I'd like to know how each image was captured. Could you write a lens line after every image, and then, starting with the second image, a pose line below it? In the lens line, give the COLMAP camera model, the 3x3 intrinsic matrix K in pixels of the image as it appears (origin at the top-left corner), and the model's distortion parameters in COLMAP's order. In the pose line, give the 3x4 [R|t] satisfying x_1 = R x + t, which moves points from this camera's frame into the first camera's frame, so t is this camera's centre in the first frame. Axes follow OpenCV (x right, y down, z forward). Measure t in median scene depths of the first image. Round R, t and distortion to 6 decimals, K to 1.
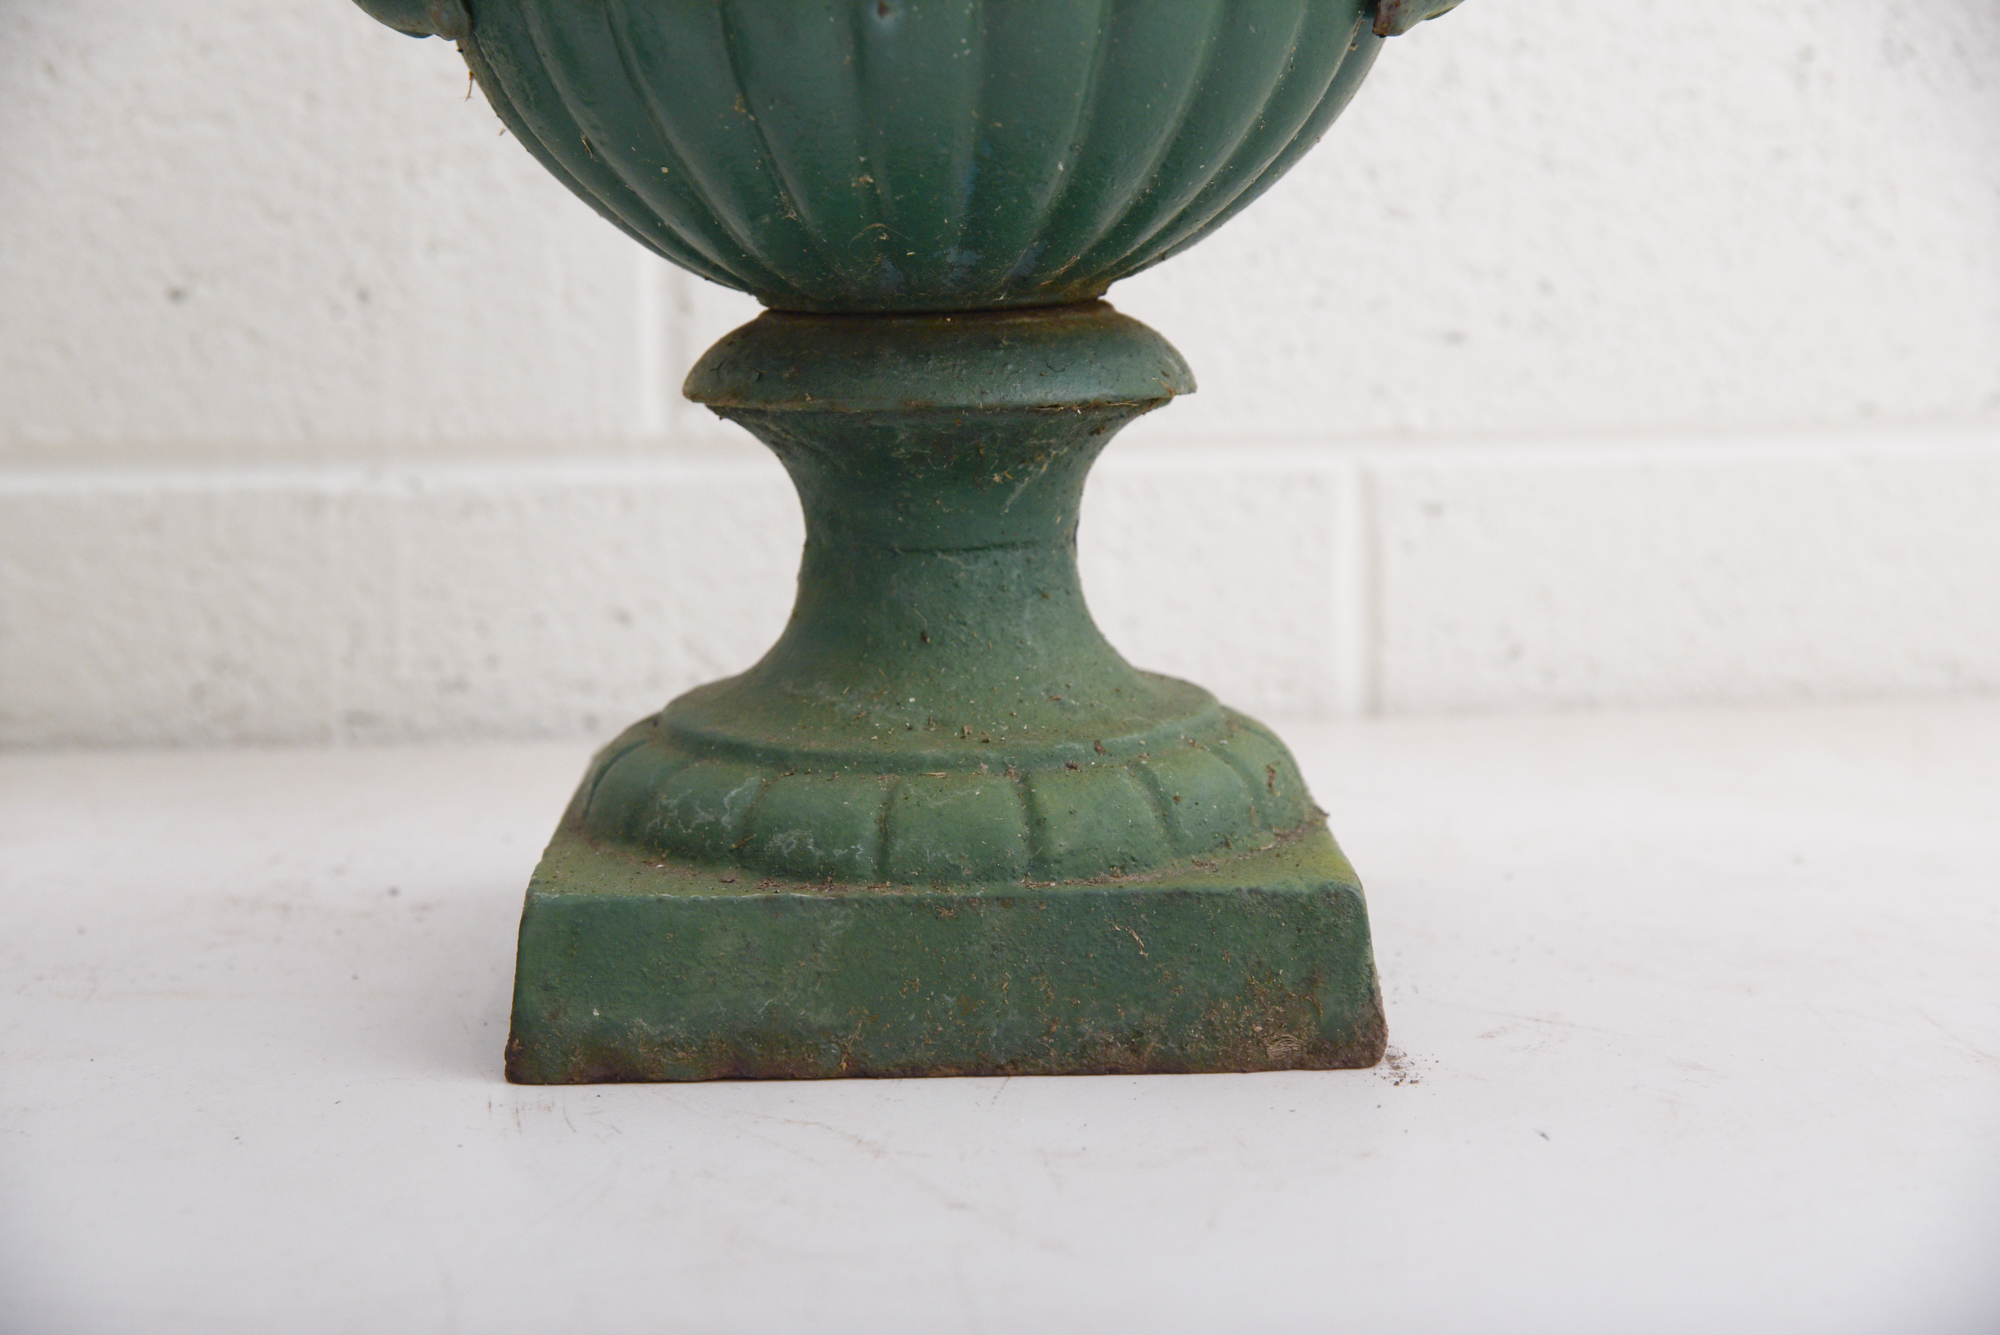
lens RADIAL K [[3293.8, 0, 1000.0], [0, 3293.8, 667.5], [0, 0, 1]] dist [0.071860, 0.237093]
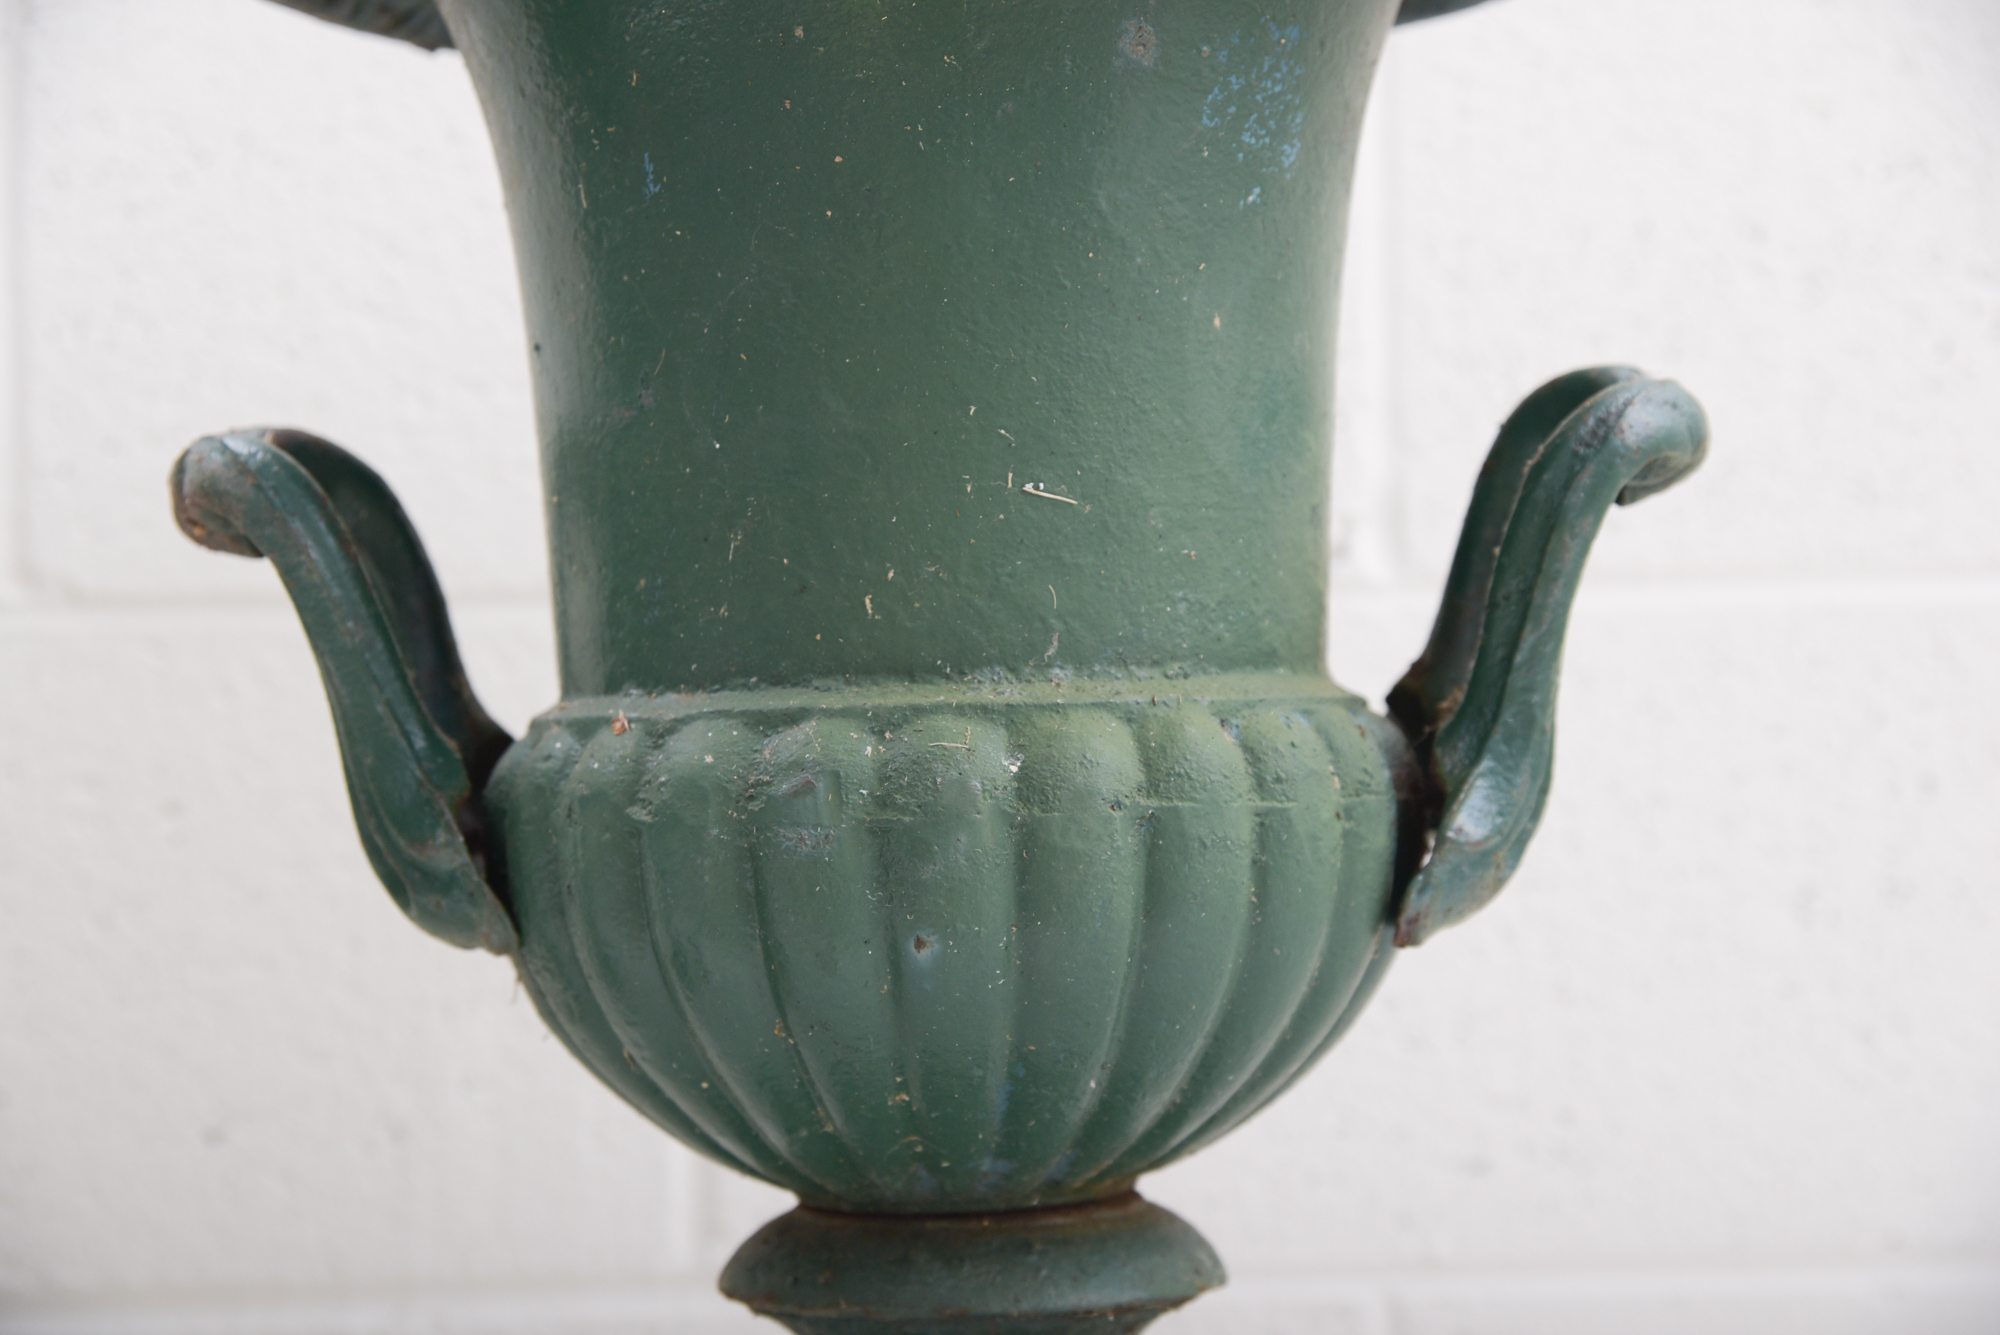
lens RADIAL K [[3293.8, 0, 1000.0], [0, 3293.8, 667.5], [0, 0, 1]] dist [0.071860, 0.237093]
pose [[0.999975, -0.006096, -0.003509, -0.005741], [0.005273, 0.979865, -0.199593, -0.072163], [0.004655, 0.199569, 0.979873, -0.025153]]
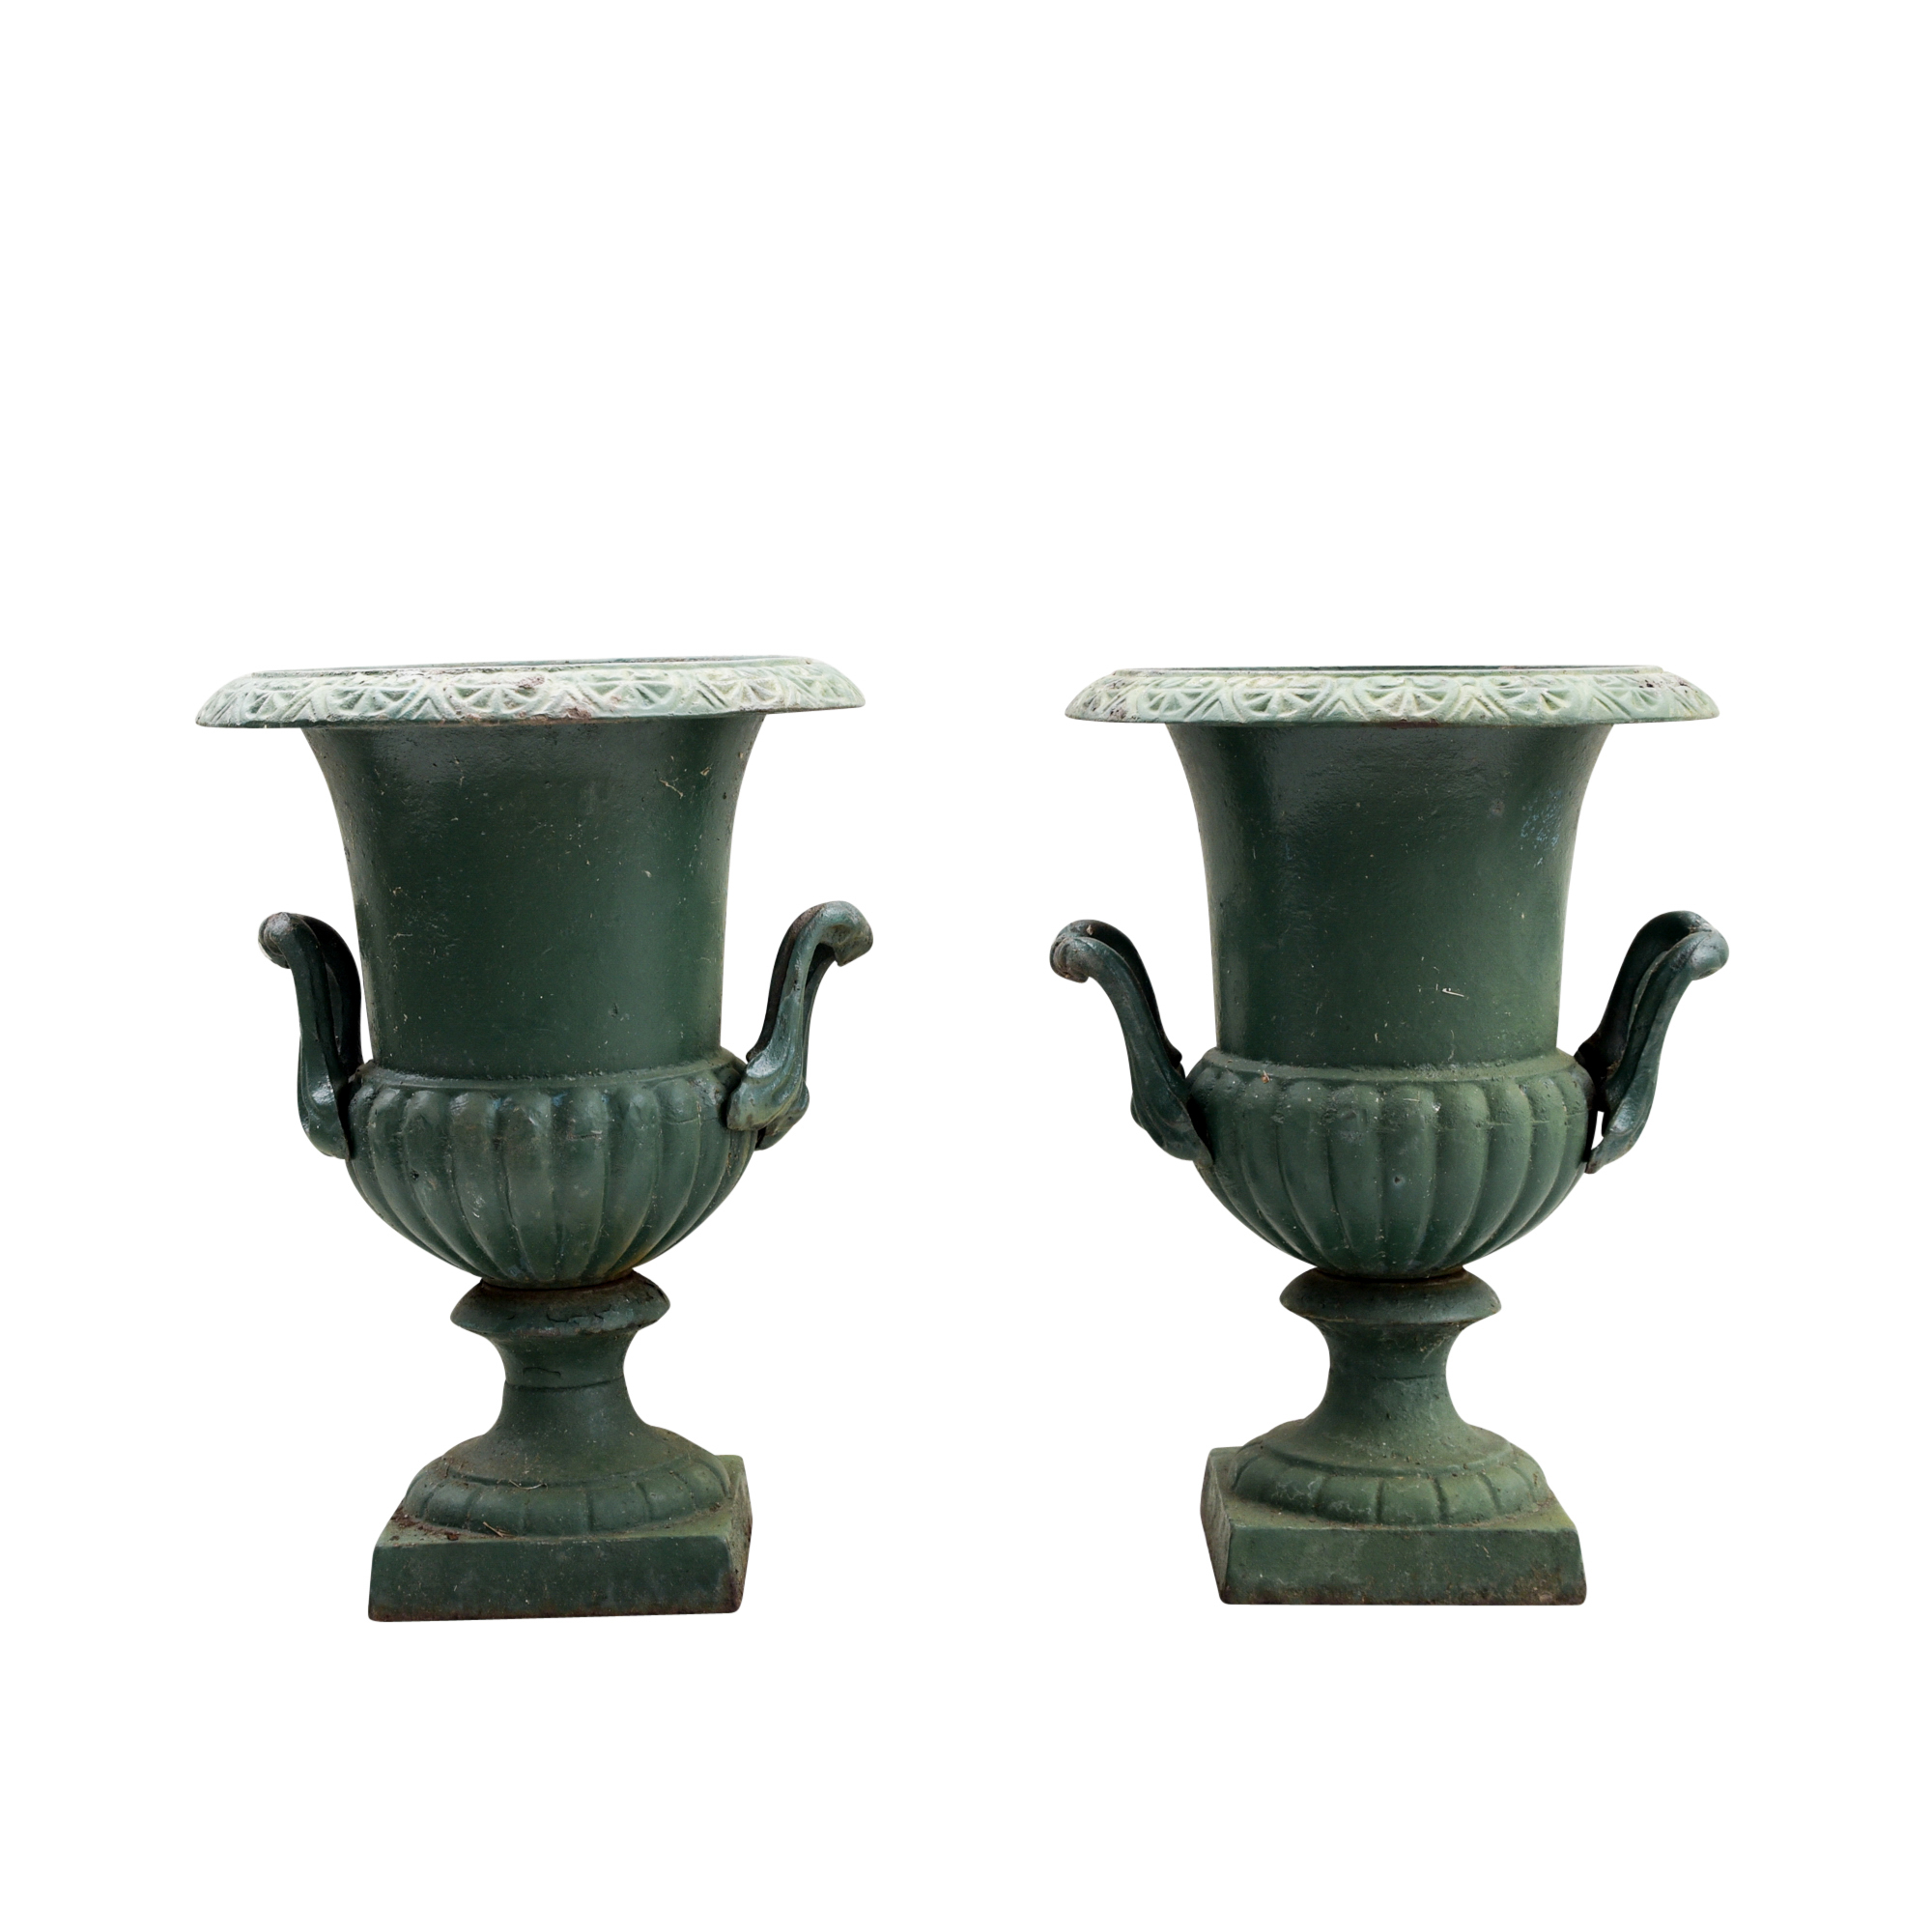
lens RADIAL K [[3189.5, 0, 965.4], [0, 3189.5, 932.8], [0, 0, 1]] dist [-0.037881, -0.094293]
pose [[0.999174, 0.018895, -0.035969, -0.261222], [-0.022088, 0.995647, -0.090546, -0.146995], [0.034101, 0.091265, 0.995243, -1.358983]]
